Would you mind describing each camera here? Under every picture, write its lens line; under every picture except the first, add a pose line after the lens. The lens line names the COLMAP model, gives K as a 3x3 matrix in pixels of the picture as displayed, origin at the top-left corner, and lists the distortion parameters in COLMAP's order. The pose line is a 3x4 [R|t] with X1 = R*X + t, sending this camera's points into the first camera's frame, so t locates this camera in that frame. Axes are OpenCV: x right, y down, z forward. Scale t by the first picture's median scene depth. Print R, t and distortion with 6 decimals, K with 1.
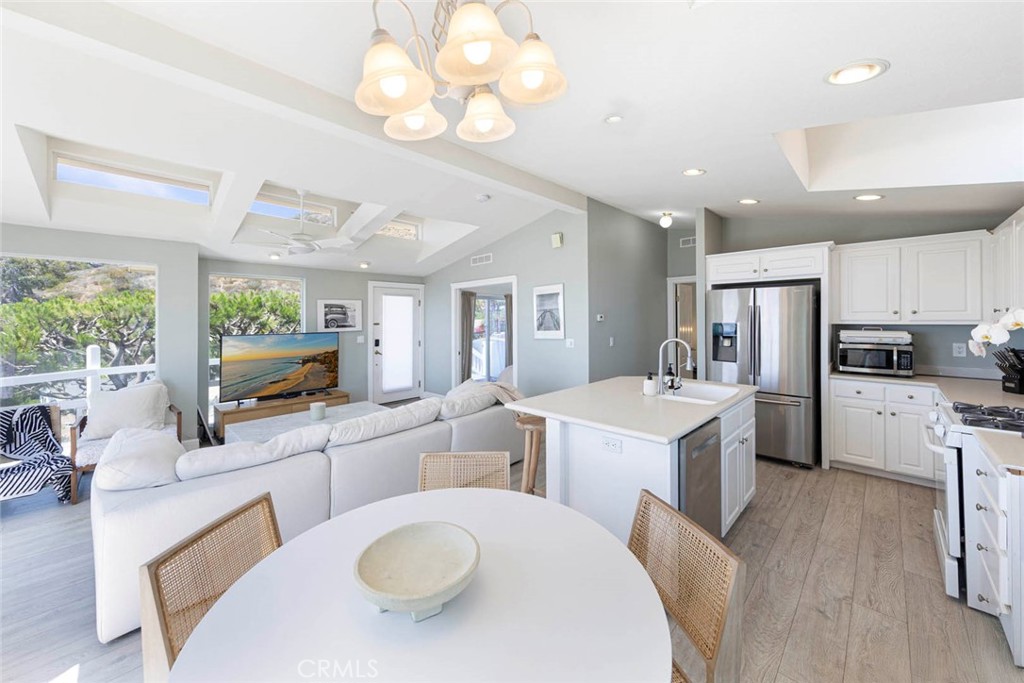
lens RADIAL K [[371.8, 0, 504.7], [0, 371.8, 318.0], [0, 0, 1]] dist [0.002410, 0.000037]
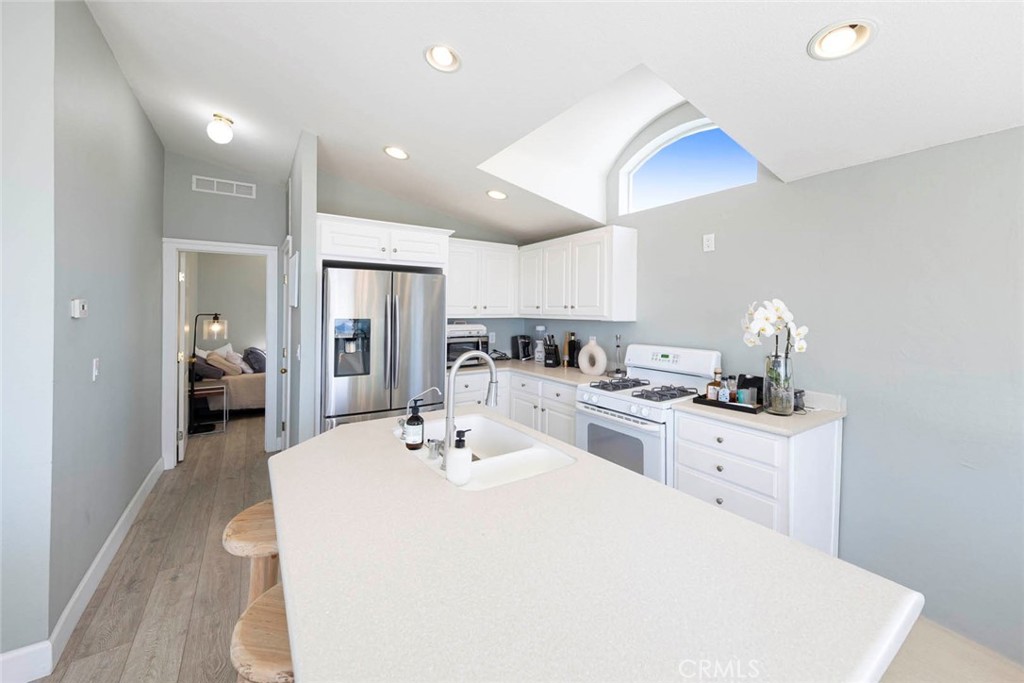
lens RADIAL K [[387.2, 0, 511.3], [0, 387.2, 317.1], [0, 0, 1]] dist [0.000333, 0.000012]
pose [[0.190278, -0.010415, 0.981675, -0.046549], [-0.007230, 0.999902, 0.012010, -0.000533], [-0.981704, -0.009383, 0.190184, 0.587597]]
